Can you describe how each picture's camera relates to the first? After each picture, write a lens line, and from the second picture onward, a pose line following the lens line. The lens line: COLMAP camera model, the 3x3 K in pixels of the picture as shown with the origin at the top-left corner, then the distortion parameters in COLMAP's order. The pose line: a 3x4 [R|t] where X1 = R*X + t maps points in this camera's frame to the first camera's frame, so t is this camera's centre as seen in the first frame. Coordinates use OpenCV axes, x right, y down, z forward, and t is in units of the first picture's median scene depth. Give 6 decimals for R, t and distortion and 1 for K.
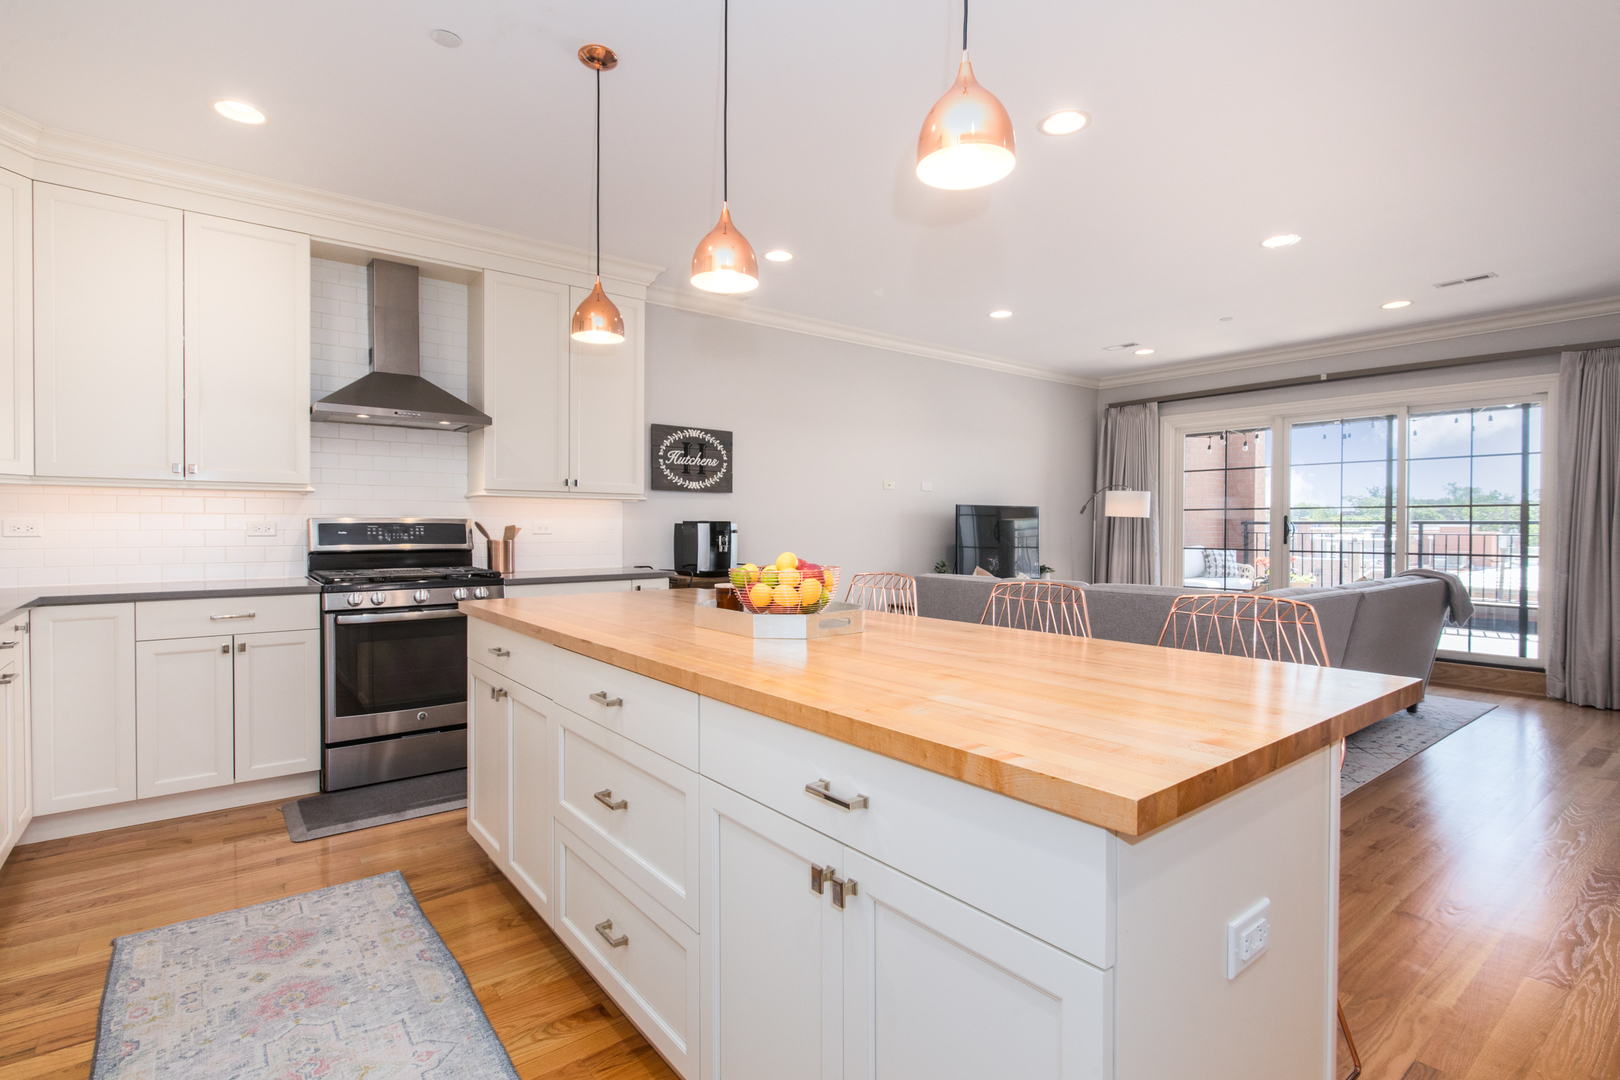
lens RADIAL K [[806.6, 0, 812.5], [0, 806.6, 540.0], [0, 0, 1]] dist [0.004005, 0.002139]
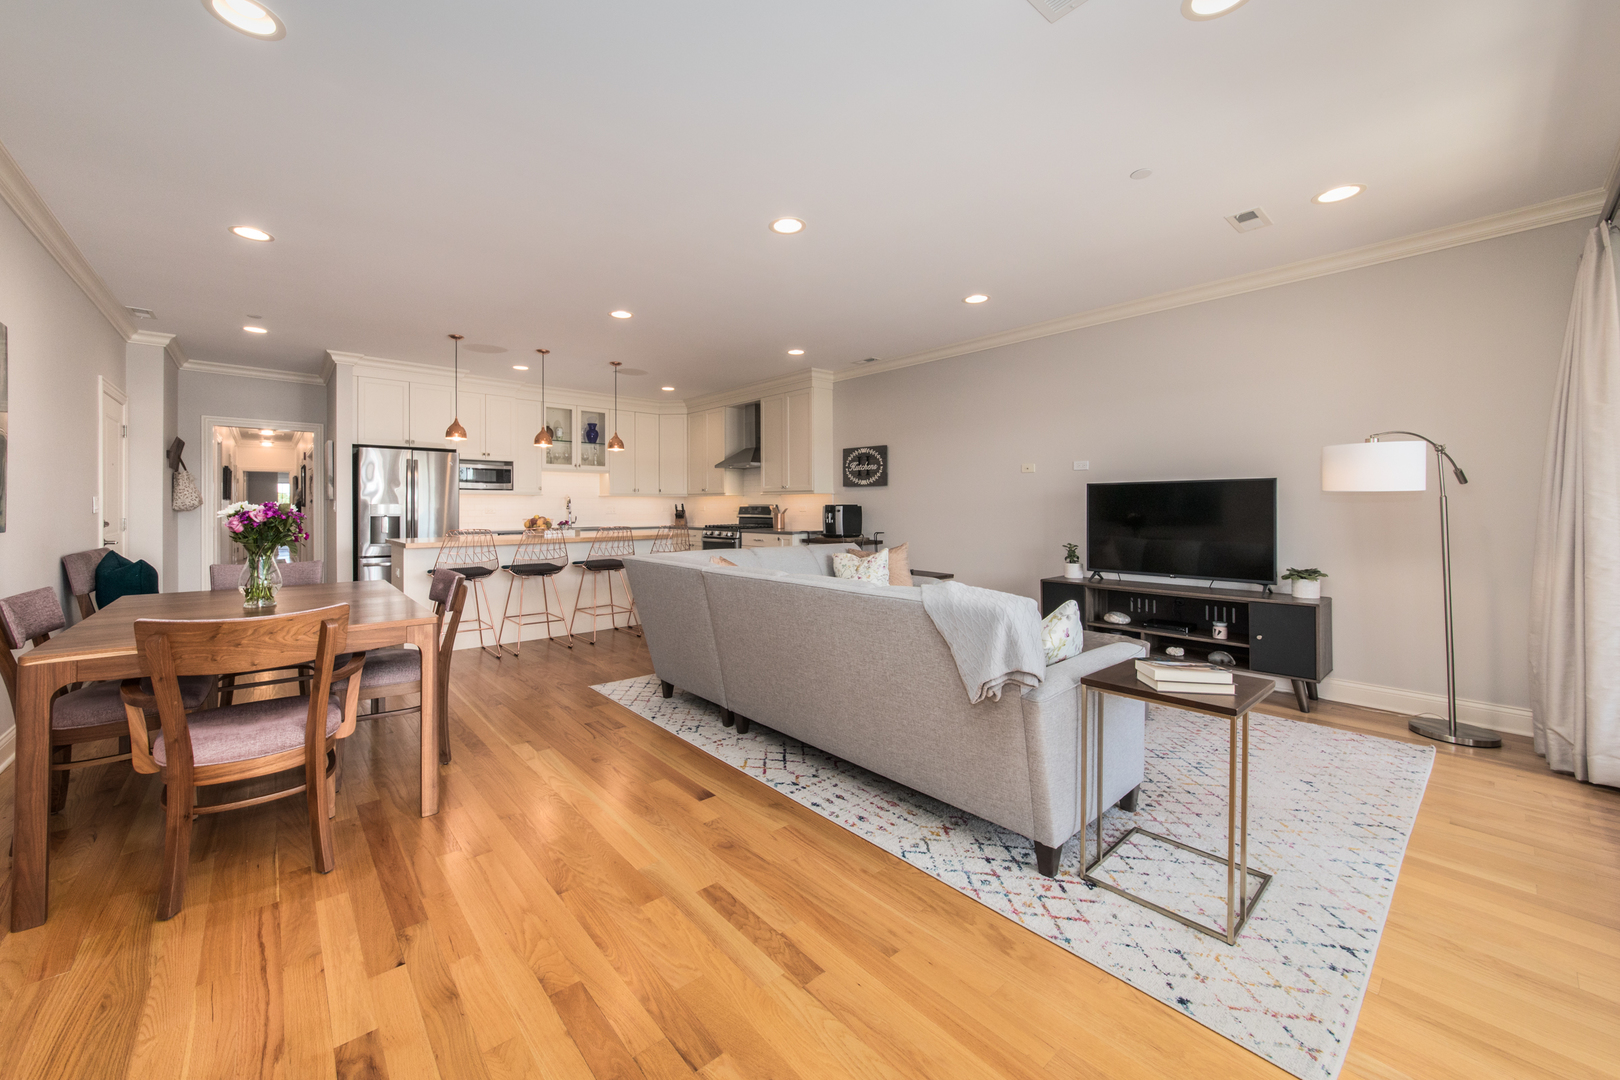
lens RADIAL K [[629.5, 0, 778.0], [0, 629.5, 506.6], [0, 0, 1]] dist [0.000329, 0.000378]
pose [[0.015452, 0.003723, -0.999874, 1.143690], [-0.010602, 0.999937, 0.003559, -0.022242], [0.999824, 0.010546, 0.015491, 0.826285]]
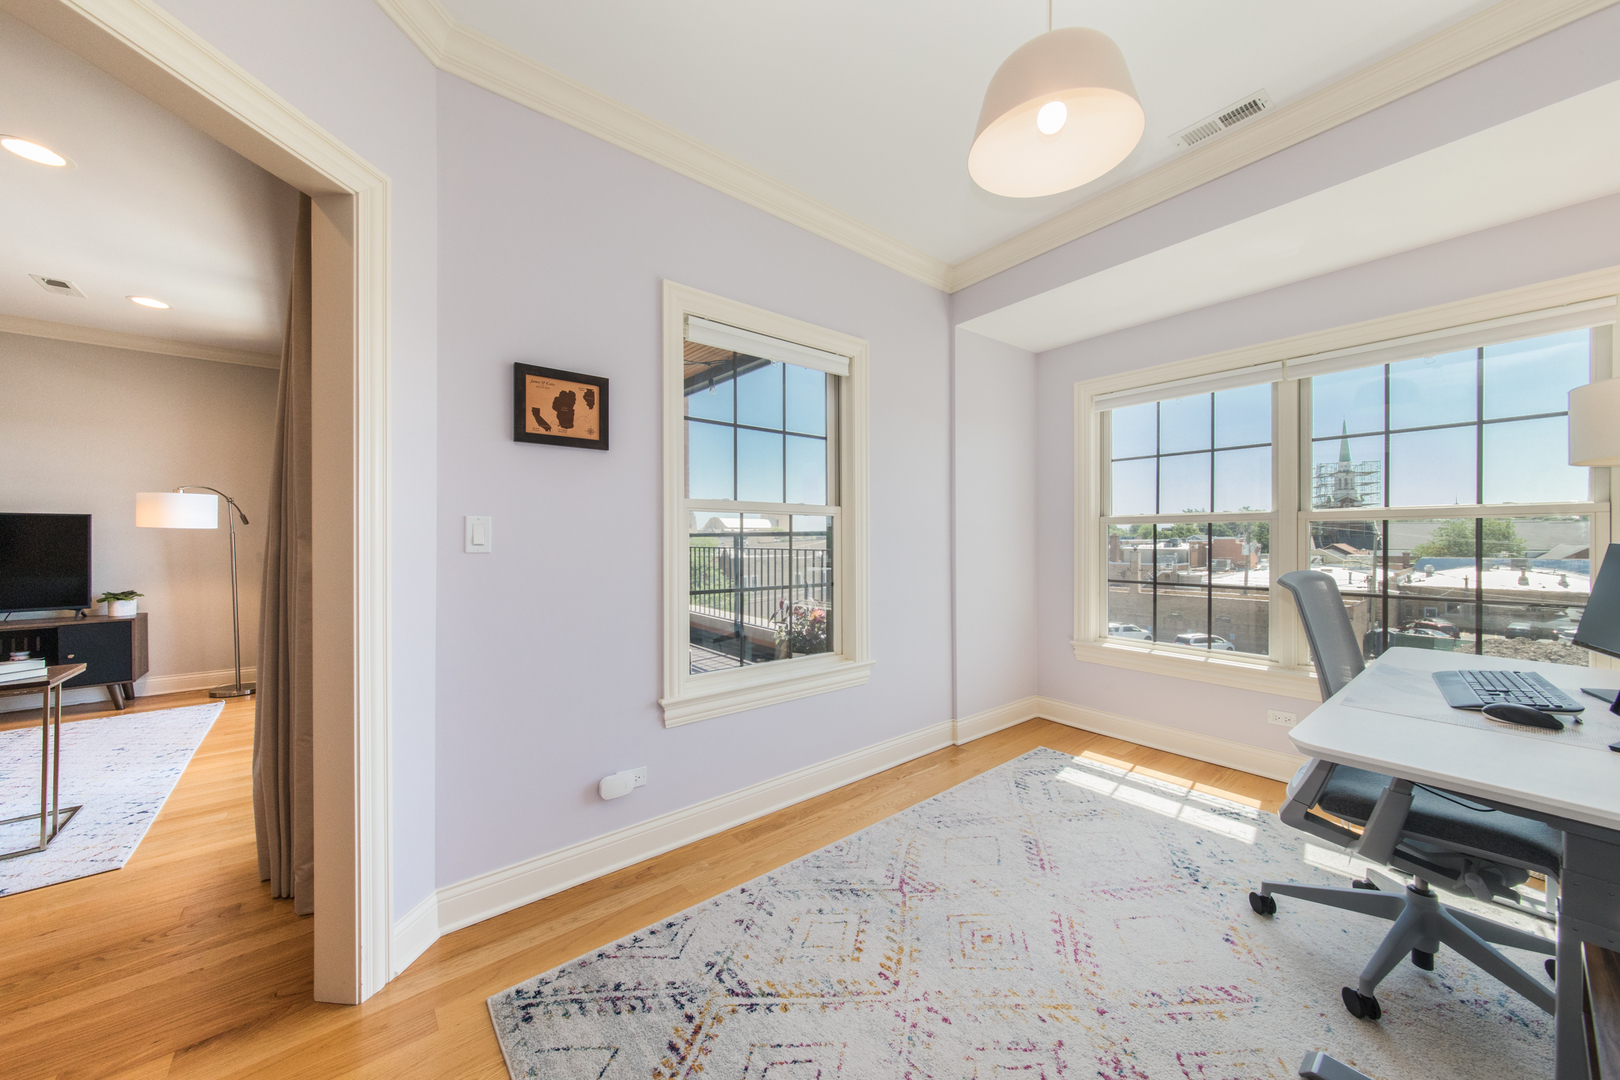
lens RADIAL K [[567.0, 0, 813.1], [0, 567.0, 539.8], [0, 0, 1]] dist [-0.000307, -0.000002]
pose [[0.999887, -0.000006, 0.015001, 1.372432], [0.000210, 0.999908, -0.013577, -0.014933], [-0.014999, 0.013578, 0.999795, 0.646710]]
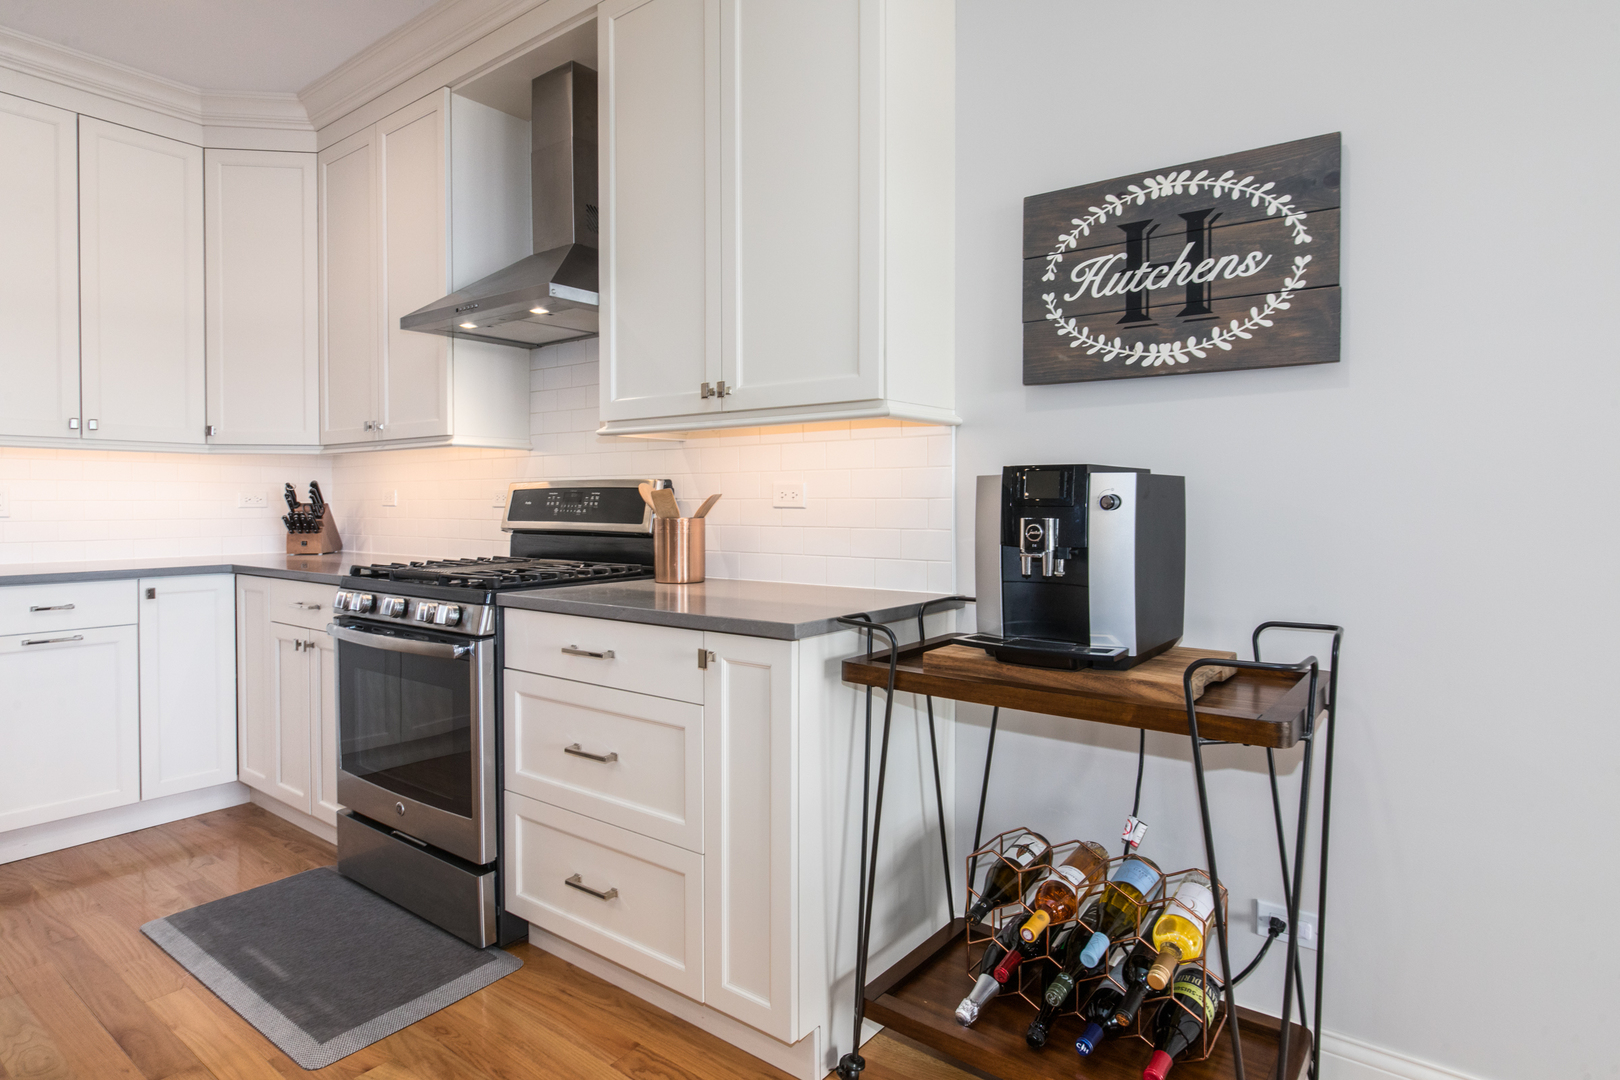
lens RADIAL K [[884.2, 0, 812.8], [0, 884.2, 511.4], [0, 0, 1]] dist [-0.002892, -0.001125]
pose [[0.237125, 0.011600, -0.971410, 0.153179], [-0.015364, 0.999848, 0.008190, -0.008849], [0.971358, 0.012983, 0.237268, 0.807788]]
